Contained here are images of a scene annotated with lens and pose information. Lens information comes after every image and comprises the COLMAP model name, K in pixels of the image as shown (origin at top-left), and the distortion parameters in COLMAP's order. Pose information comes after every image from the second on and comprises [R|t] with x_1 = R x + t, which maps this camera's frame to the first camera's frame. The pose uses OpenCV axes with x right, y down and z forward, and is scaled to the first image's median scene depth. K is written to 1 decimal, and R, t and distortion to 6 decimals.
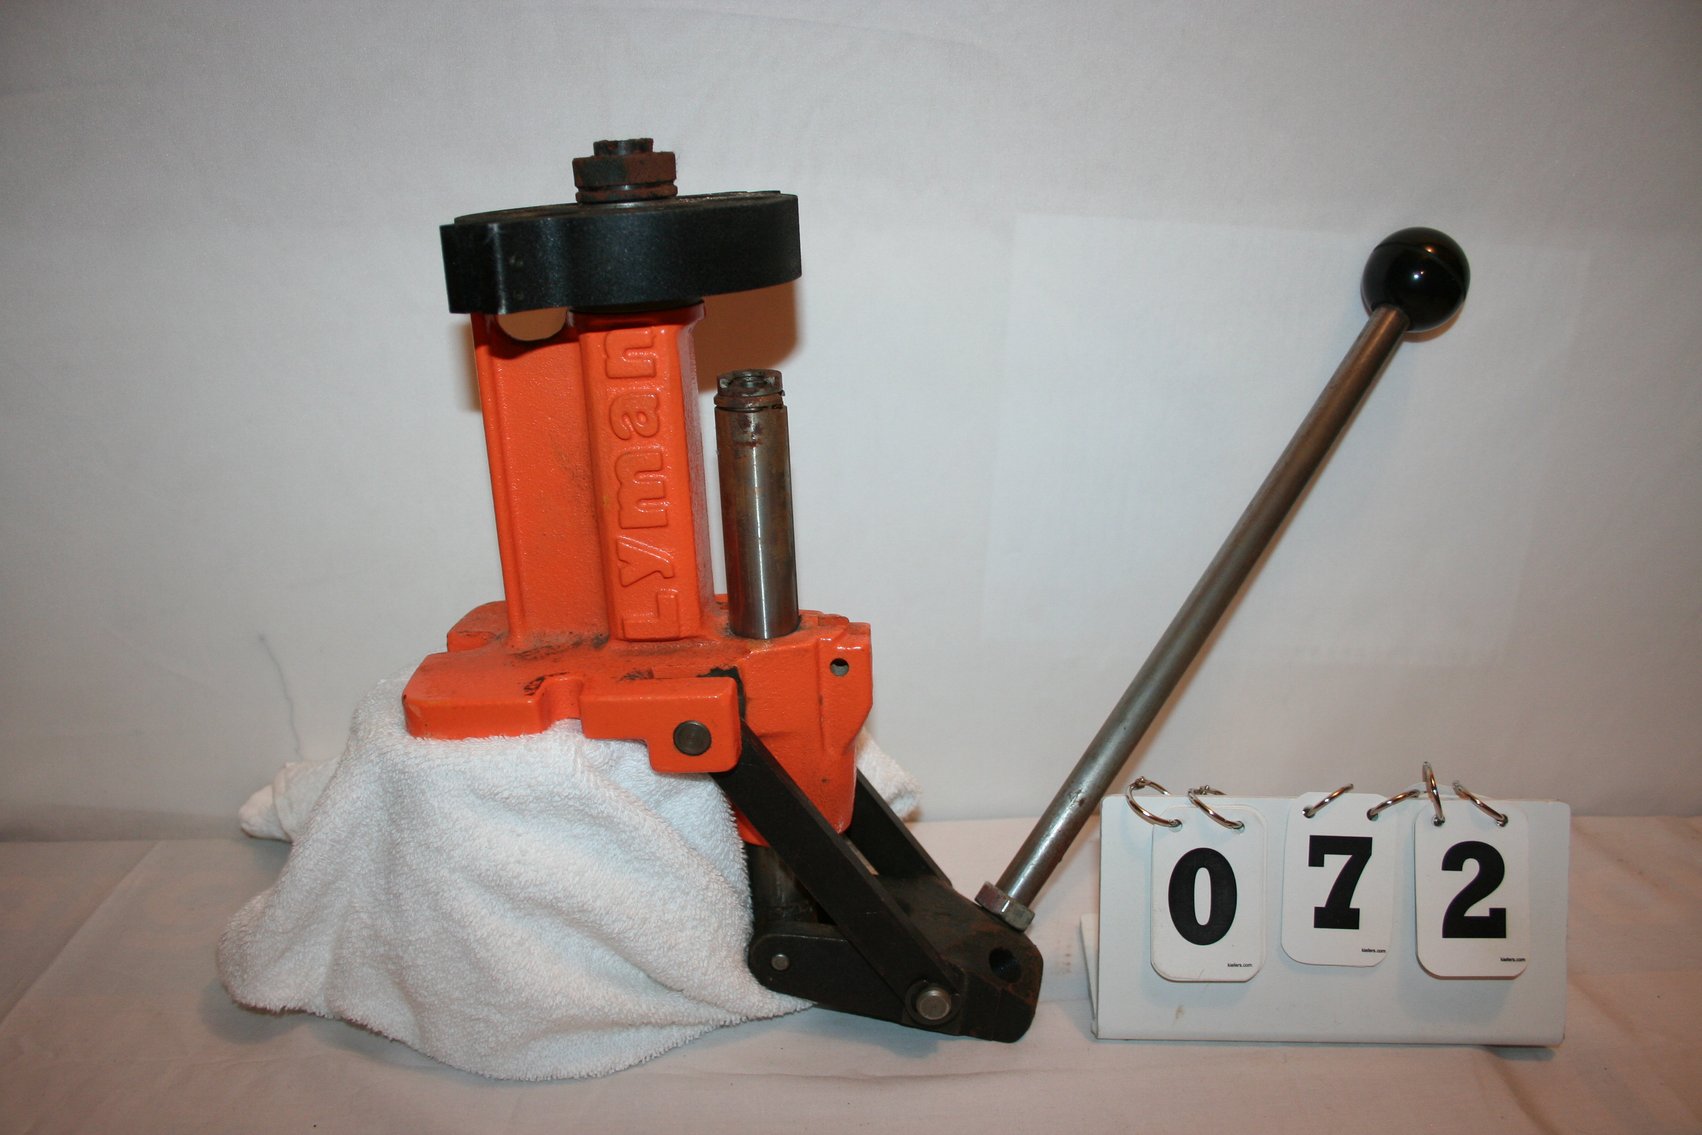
lens RADIAL K [[1433.6, 0, 851.0], [0, 1433.6, 567.5], [0, 0, 1]] dist [-0.153855, 0.141452]
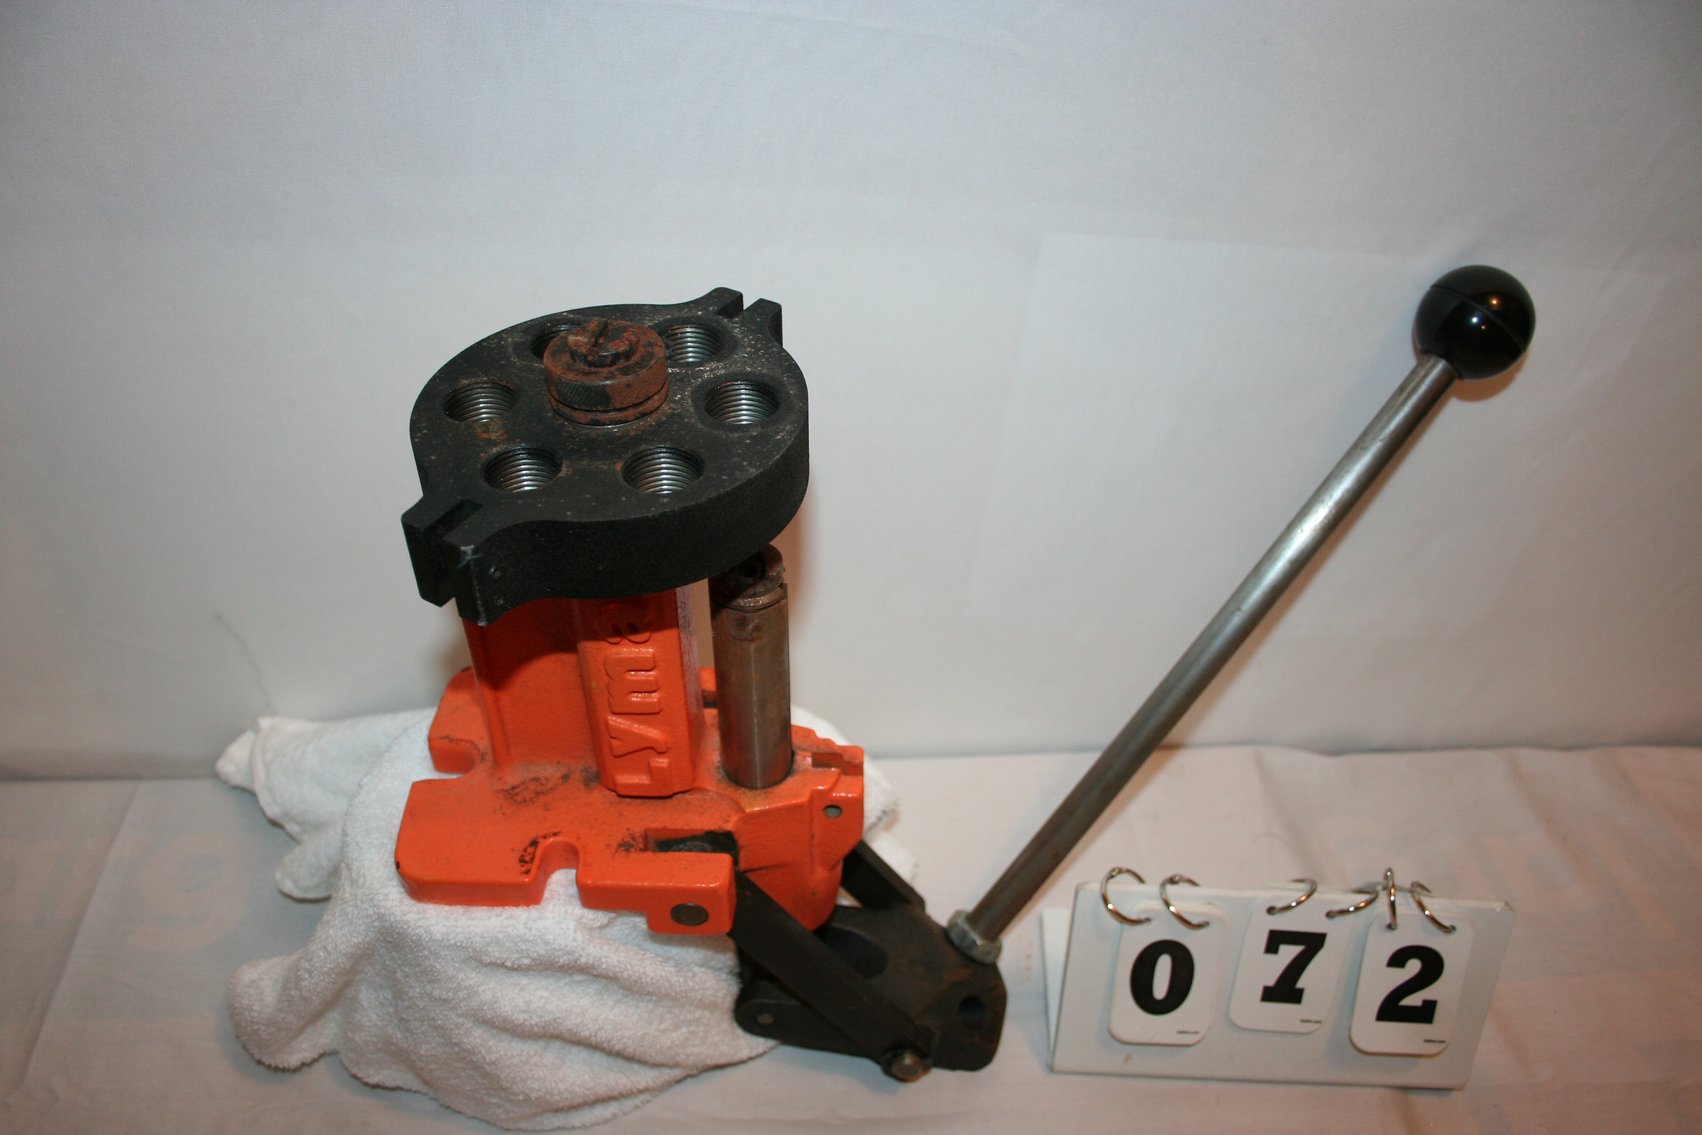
lens RADIAL K [[1433.6, 0, 851.0], [0, 1433.6, 567.5], [0, 0, 1]] dist [-0.153855, 0.141452]
pose [[0.998427, 0.023895, 0.050716, -0.048439], [-0.041445, 0.923774, 0.380690, -0.454338], [-0.037754, -0.382193, 0.923311, 0.141899]]
